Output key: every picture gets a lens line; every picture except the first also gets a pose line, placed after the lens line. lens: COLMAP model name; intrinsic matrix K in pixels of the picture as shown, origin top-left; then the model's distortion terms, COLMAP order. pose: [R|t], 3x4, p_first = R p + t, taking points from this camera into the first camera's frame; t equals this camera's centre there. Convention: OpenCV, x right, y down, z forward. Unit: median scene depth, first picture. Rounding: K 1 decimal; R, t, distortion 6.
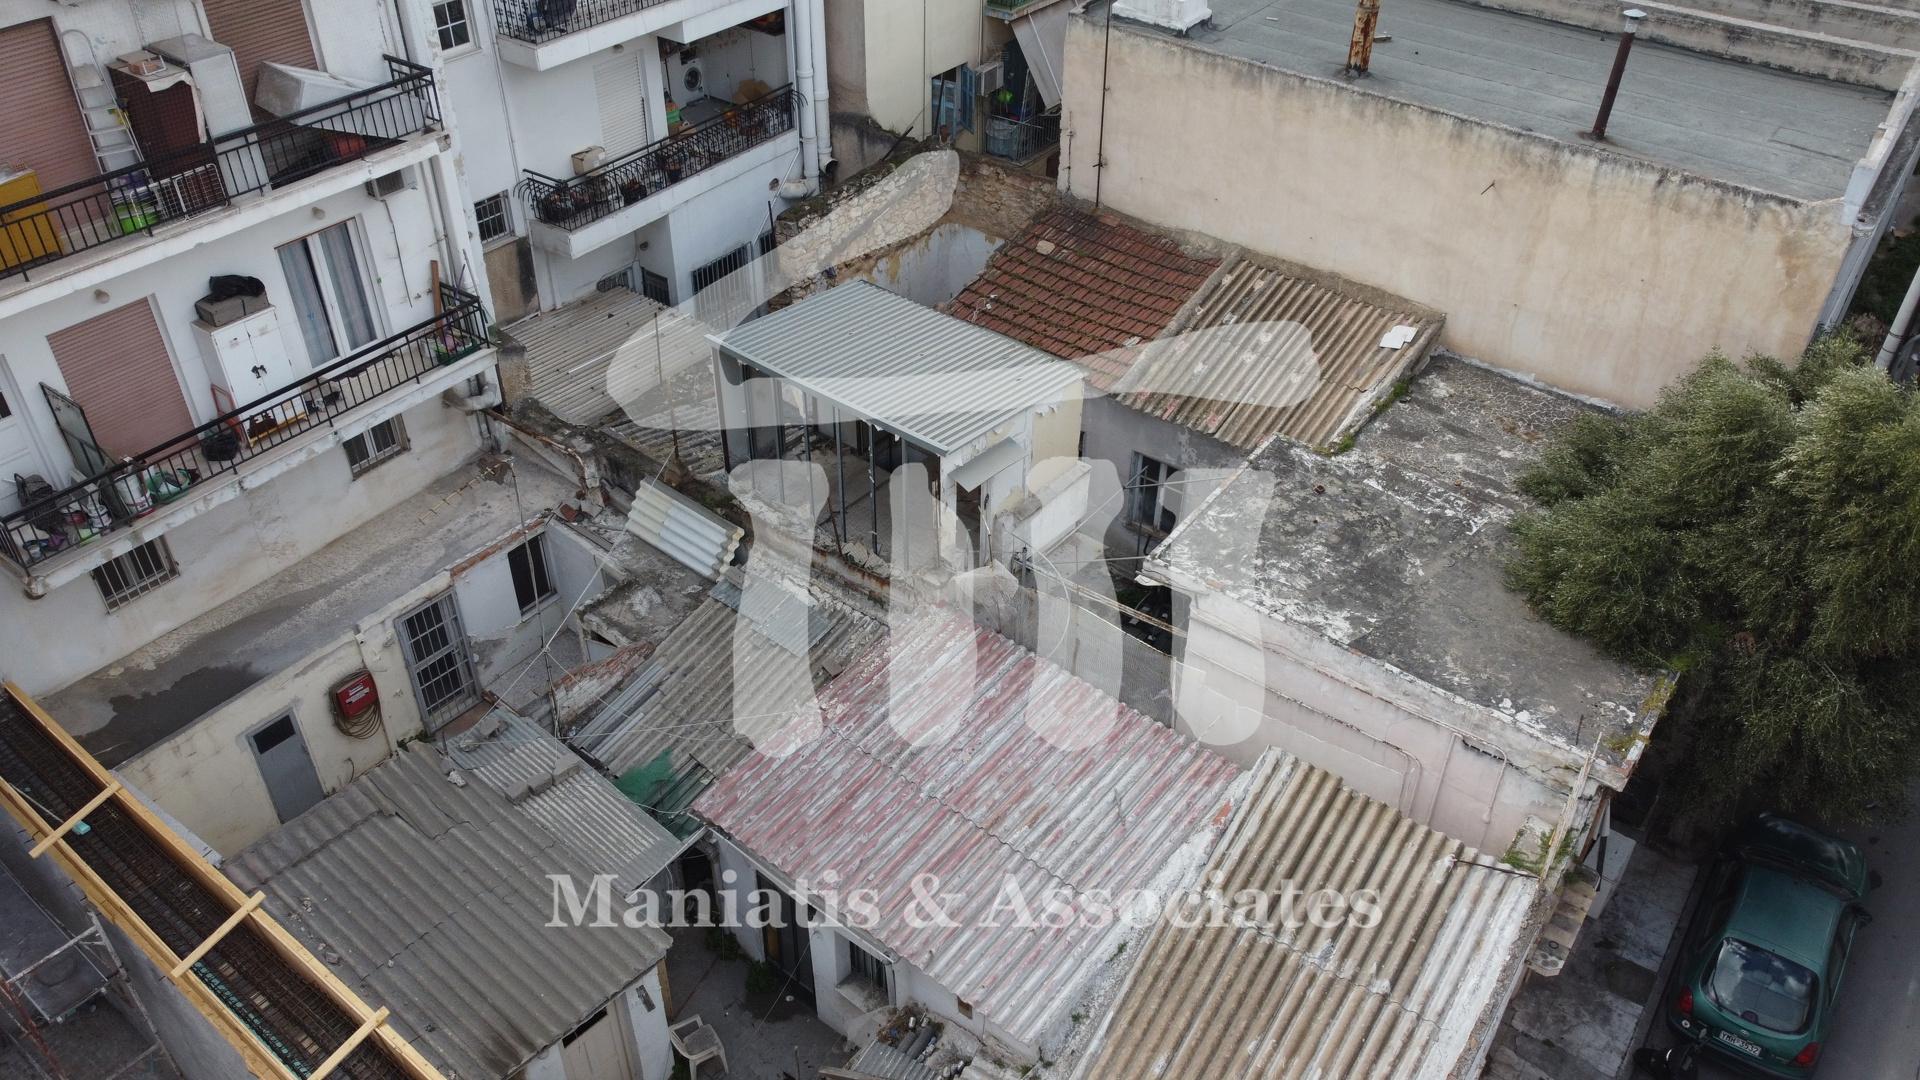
lens RADIAL K [[1447.2, 0, 960.7], [0, 1447.2, 541.7], [0, 0, 1]] dist [0.011121, -0.013487]
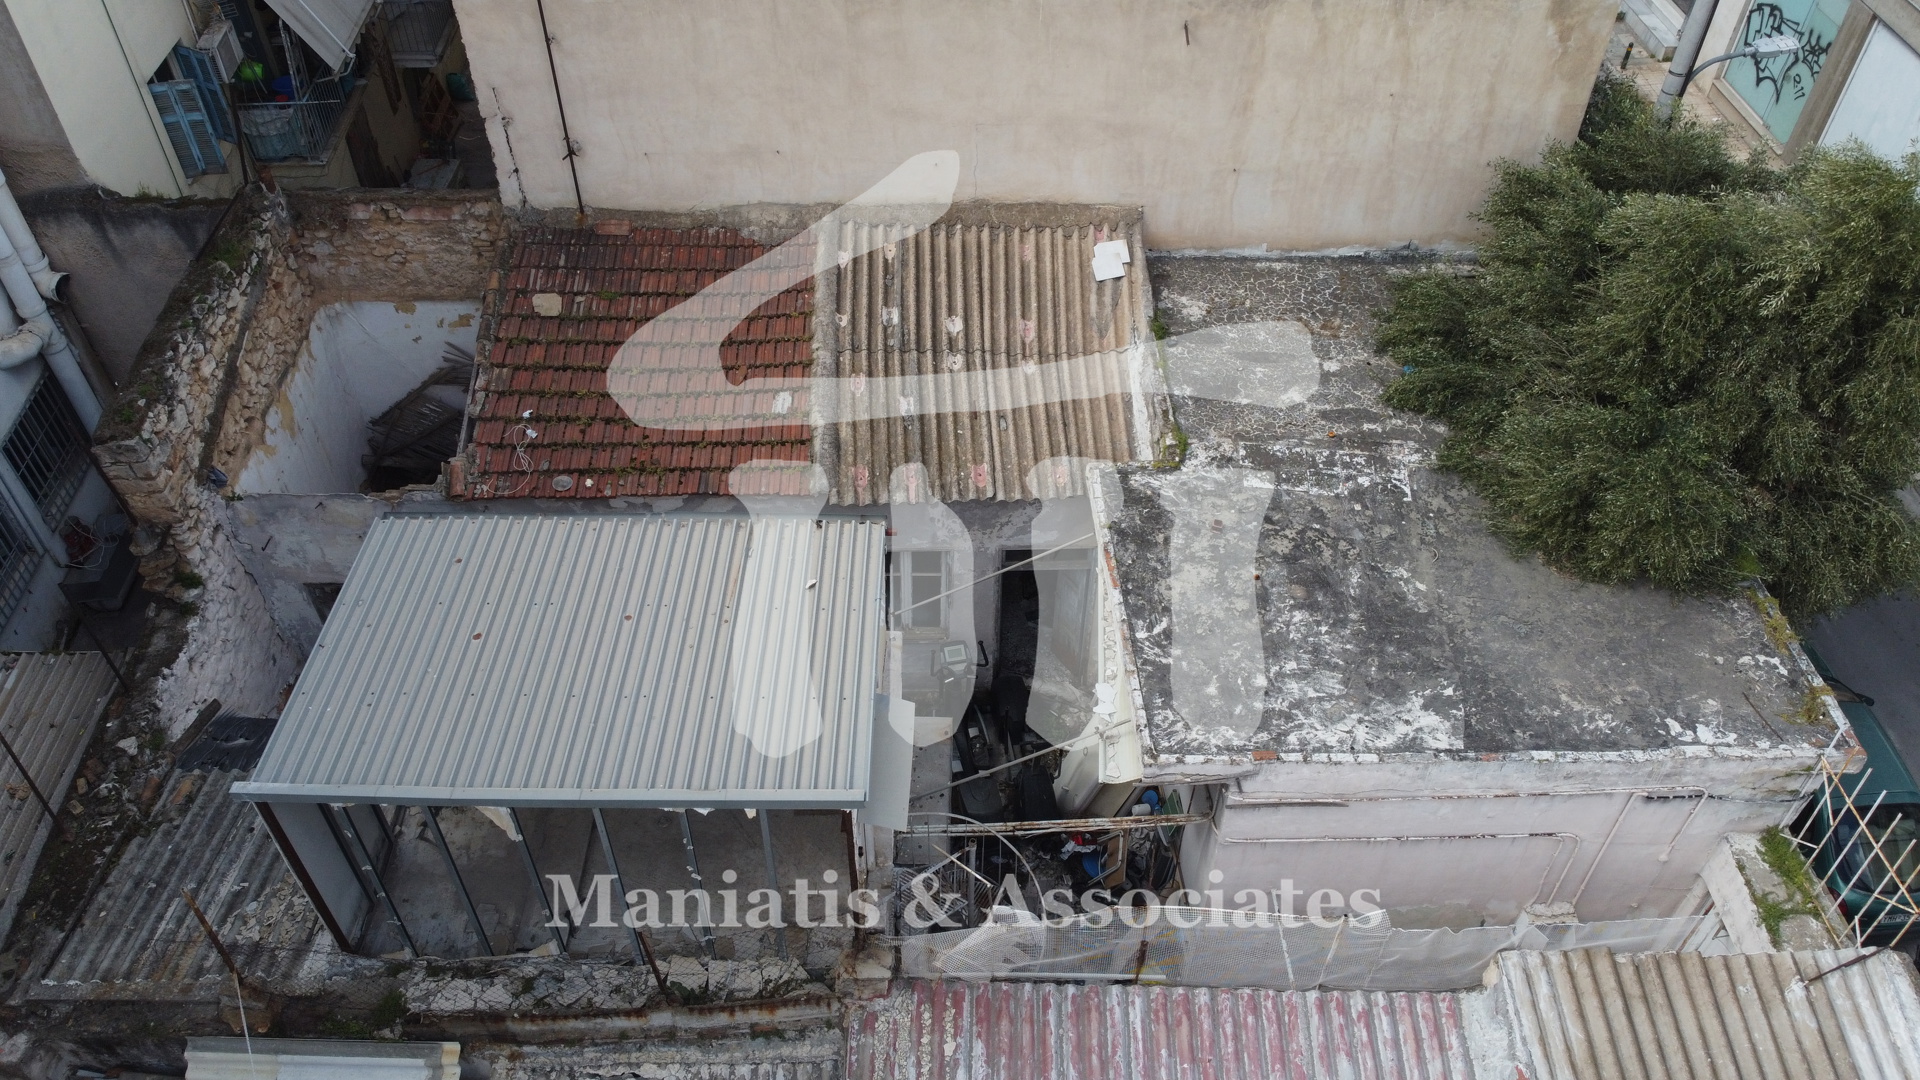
lens RADIAL K [[1453.1, 0, 959.0], [0, 1453.1, 540.2], [0, 0, 1]] dist [0.000725, -0.001767]
pose [[0.775902, -0.448491, 0.443657, -0.163858], [0.381064, 0.893665, 0.236966, -0.239314], [-0.502758, -0.014800, 0.864300, 0.436959]]
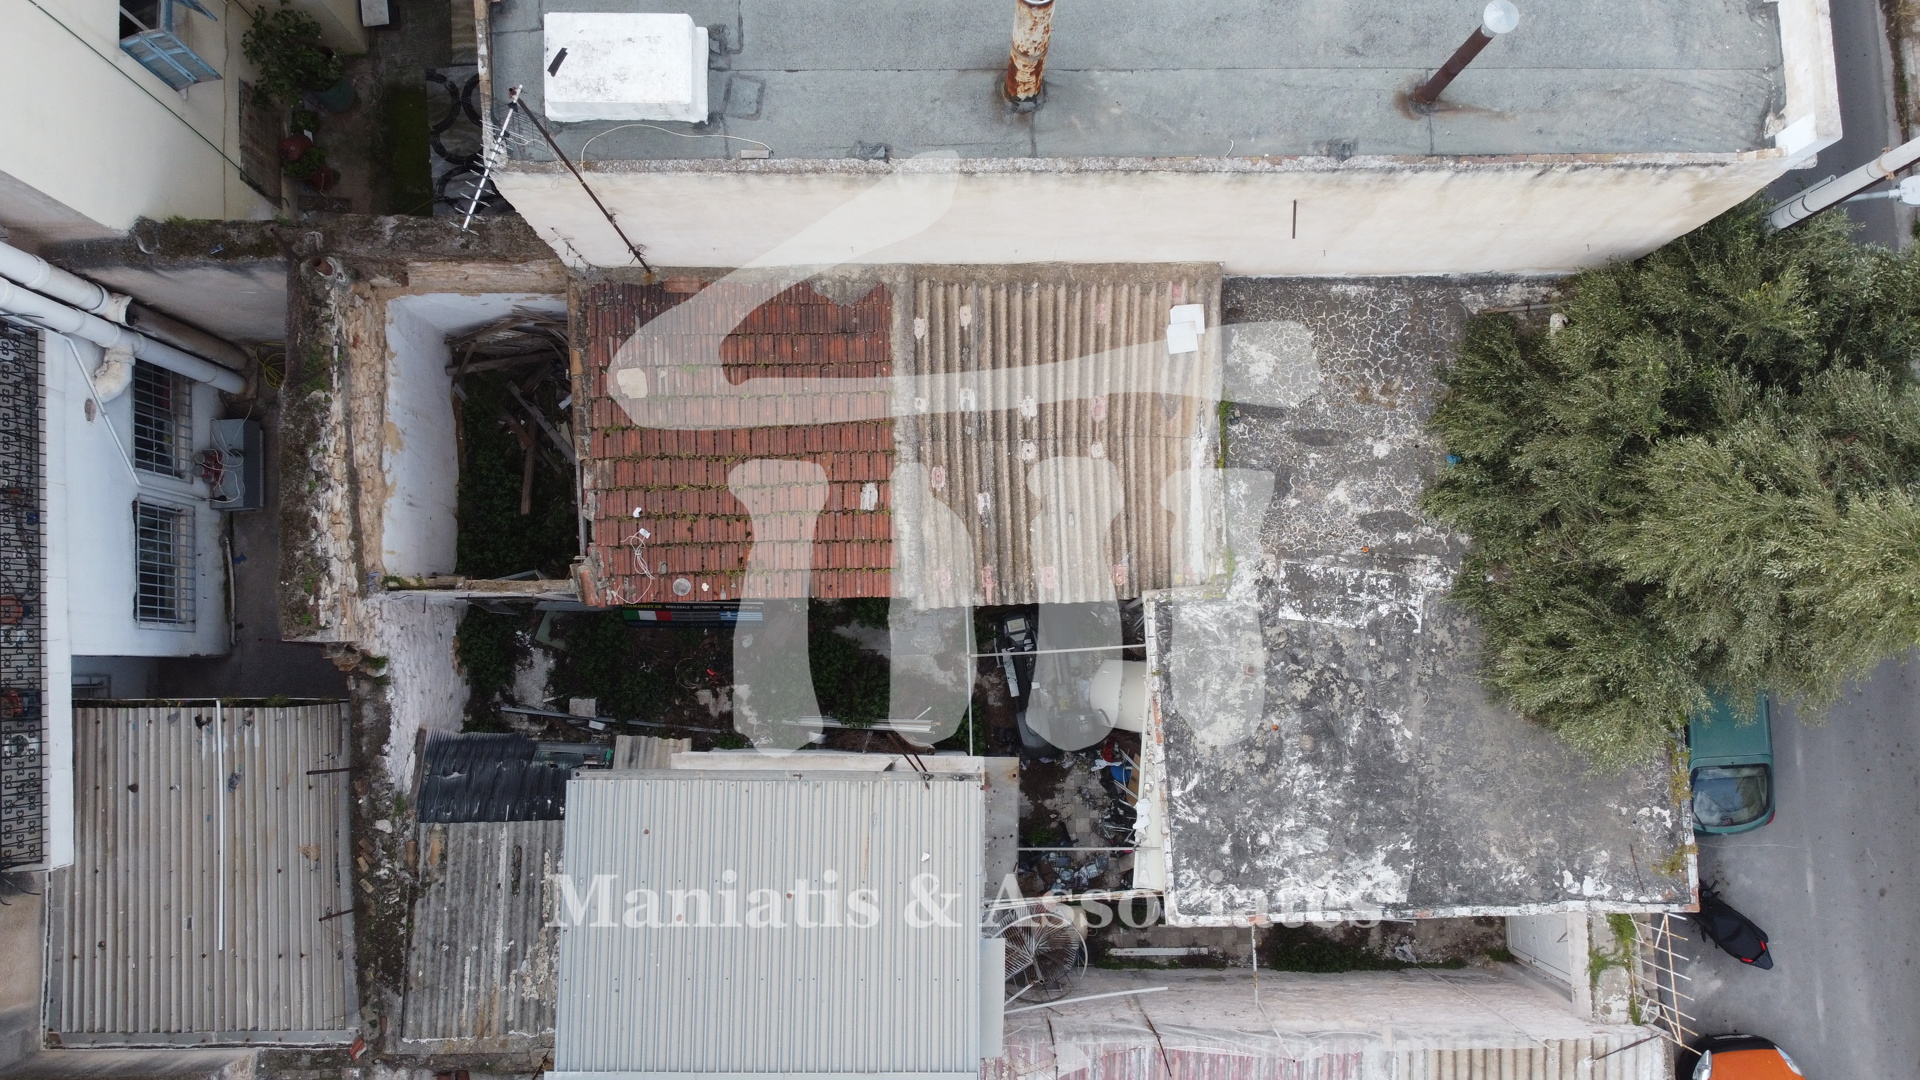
lens RADIAL K [[1447.4, 0, 961.0], [0, 1447.4, 543.4], [0, 0, 1]] dist [0.004613, -0.007095]
pose [[0.778036, -0.625258, 0.060929, 0.109214], [0.366998, 0.531093, 0.763710, -0.756055], [-0.509875, -0.571833, 0.642678, 0.572025]]
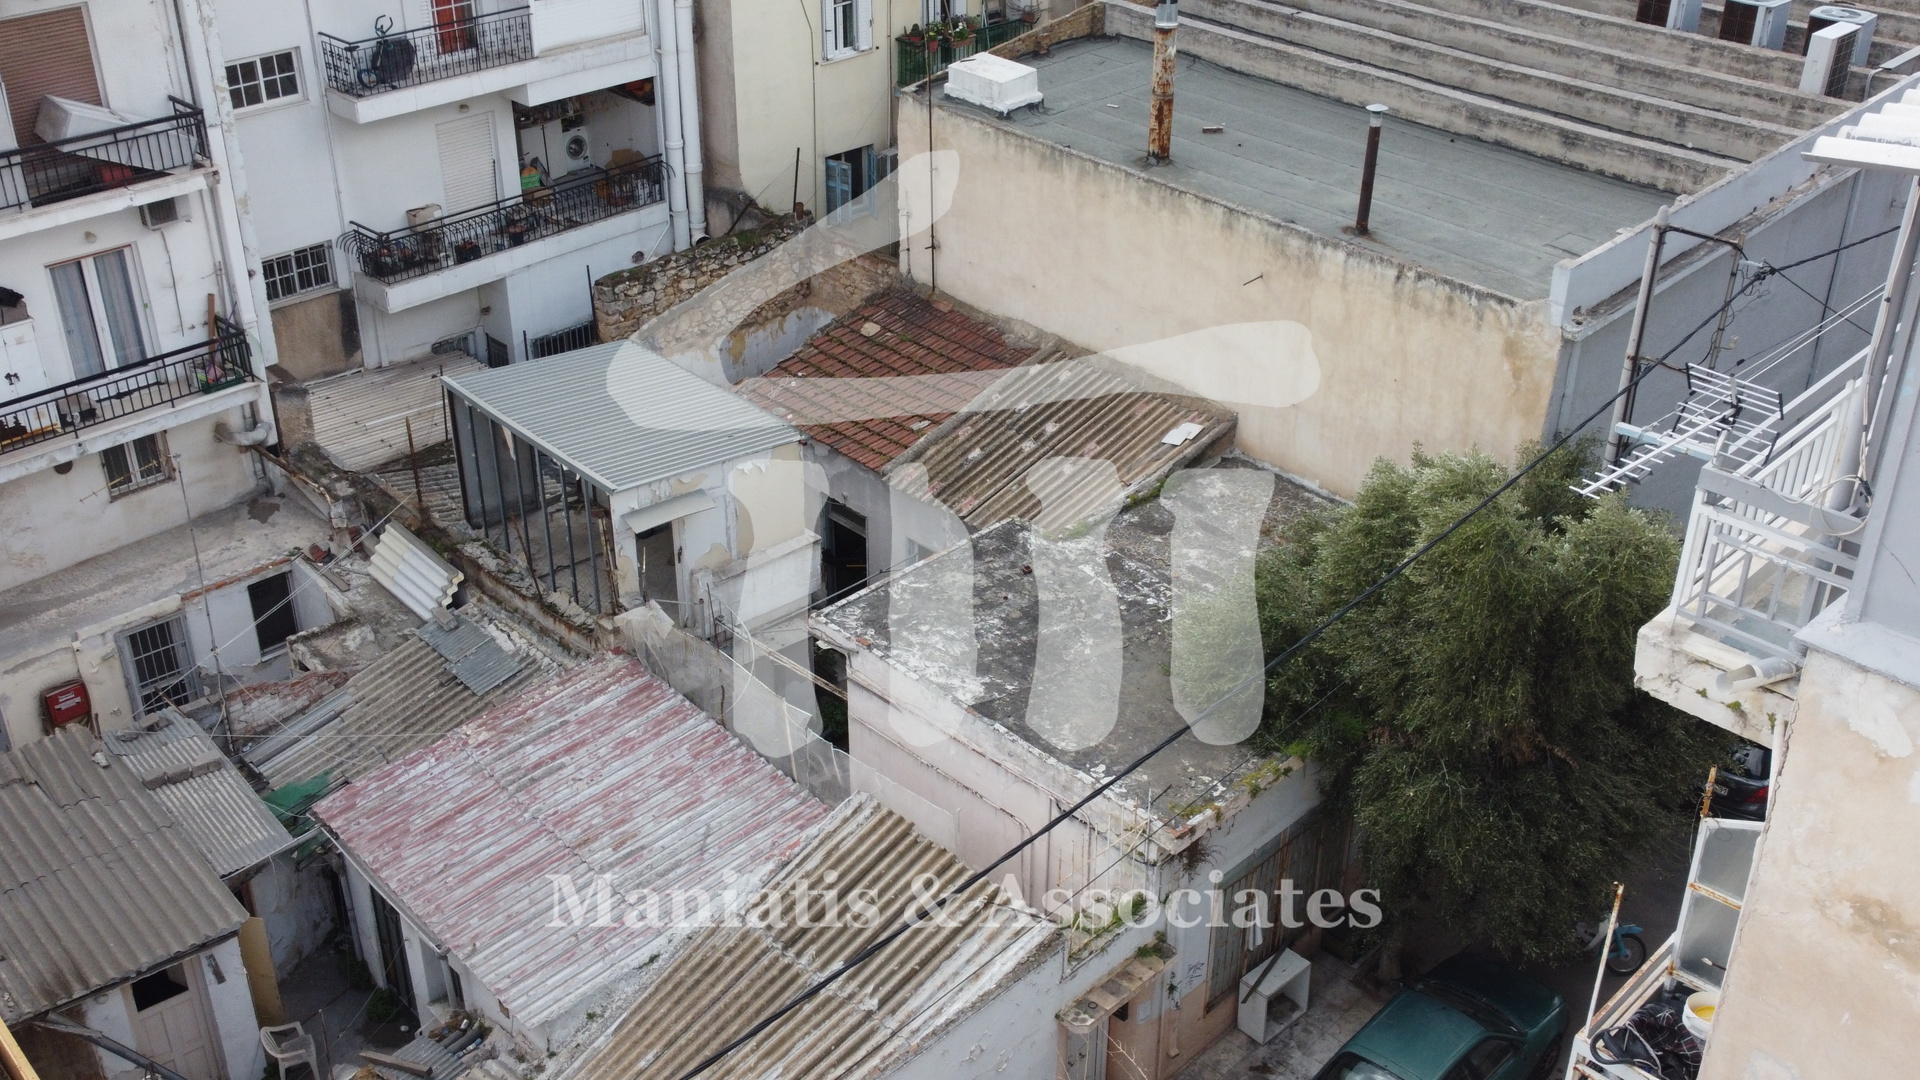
lens RADIAL K [[1925.0, 0, 966.8], [0, 1925.0, 545.8], [0, 0, 1]] dist [0.015793, -0.047868]
pose [[0.989069, 0.070845, -0.129319, 0.362587], [-0.087156, 0.988299, -0.125172, 0.108626], [0.118938, 0.135075, 0.983671, -0.257276]]
